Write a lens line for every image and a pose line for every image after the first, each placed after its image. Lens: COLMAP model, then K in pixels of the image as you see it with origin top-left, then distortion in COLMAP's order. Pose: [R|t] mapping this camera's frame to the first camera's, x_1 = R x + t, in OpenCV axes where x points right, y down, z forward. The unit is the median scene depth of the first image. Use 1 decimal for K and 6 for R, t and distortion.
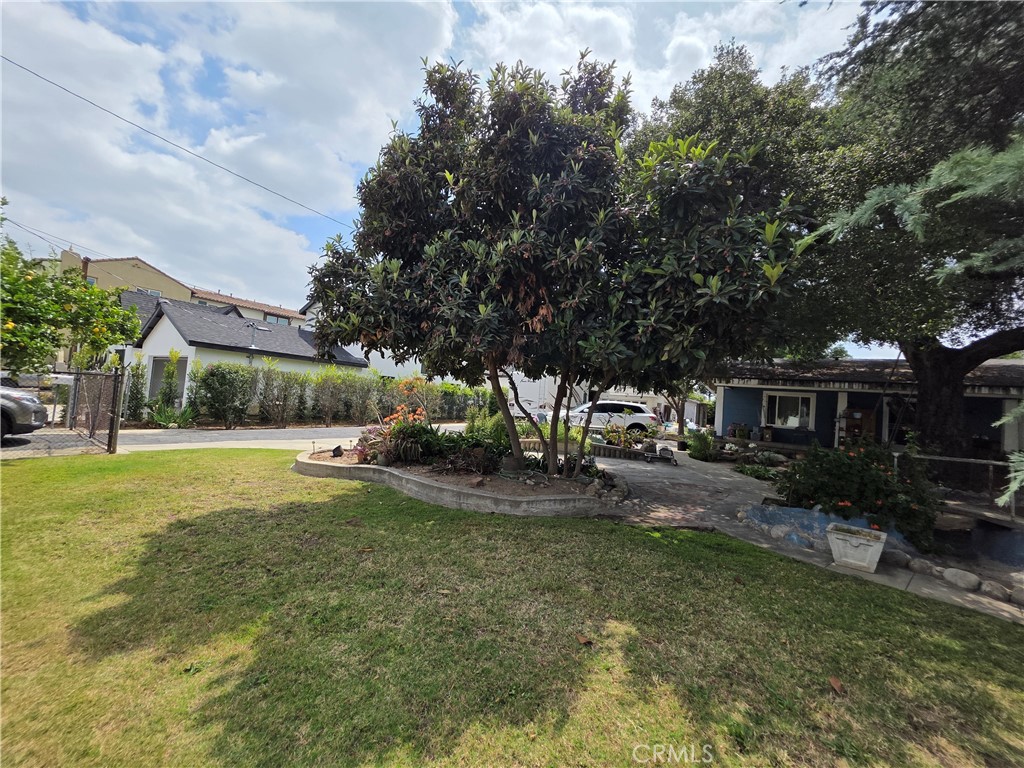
lens RADIAL K [[408.7, 0, 511.5], [0, 408.7, 386.9], [0, 0, 1]] dist [0.001635, -0.000069]
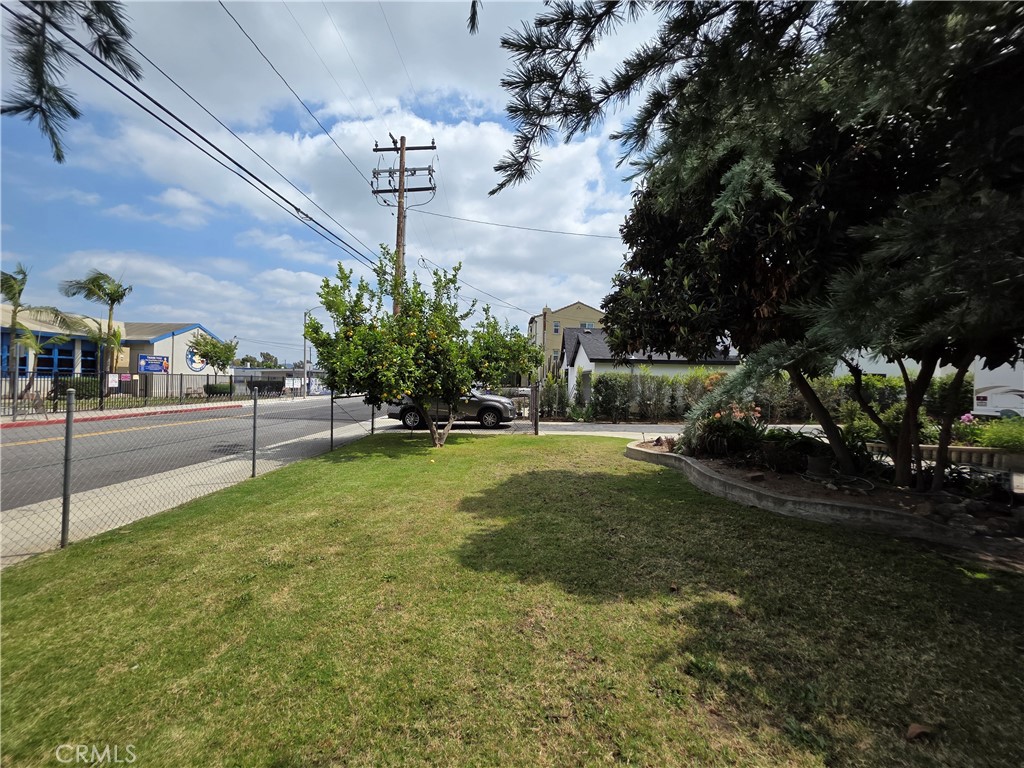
lens RADIAL K [[408.7, 0, 511.5], [0, 408.7, 386.9], [0, 0, 1]] dist [0.001635, -0.000069]
pose [[0.578065, -0.054832, -0.814146, 0.414009], [0.052384, 0.998175, -0.030033, 0.020260], [0.814307, -0.025287, 0.579883, -0.029847]]
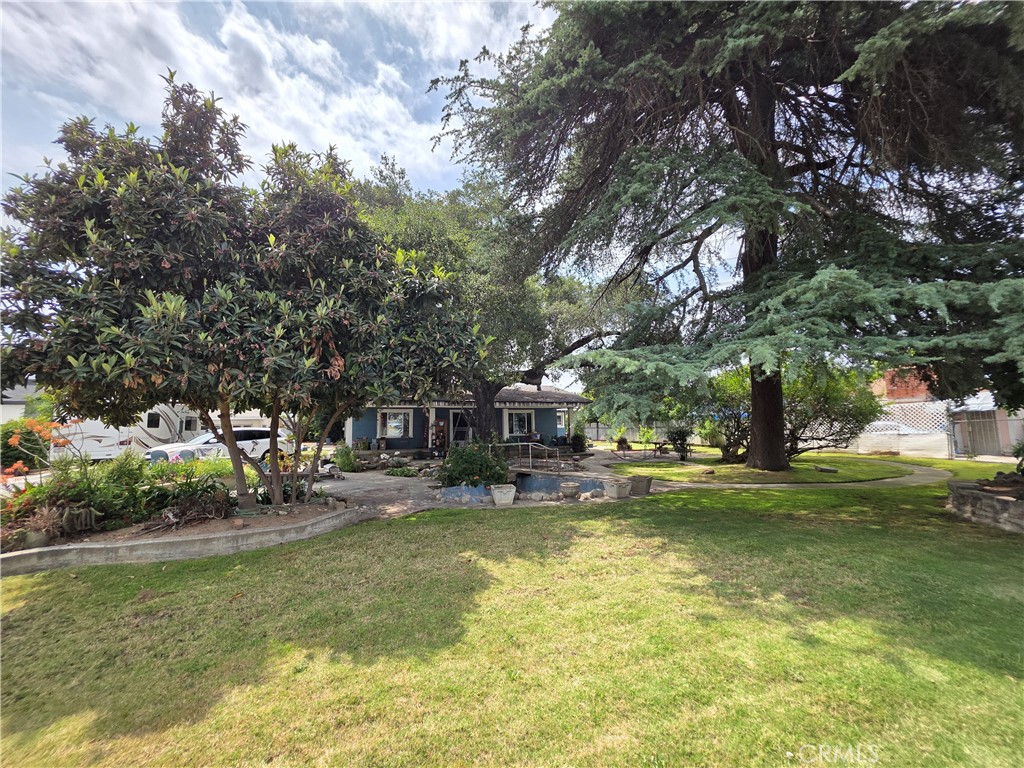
lens RADIAL K [[408.7, 0, 511.5], [0, 408.7, 386.9], [0, 0, 1]] dist [0.001635, -0.000069]
pose [[0.571518, -0.001227, 0.820588, -0.556545], [0.033748, 0.999188, -0.022010, -0.056109], [-0.819895, 0.040272, 0.571096, -0.119525]]
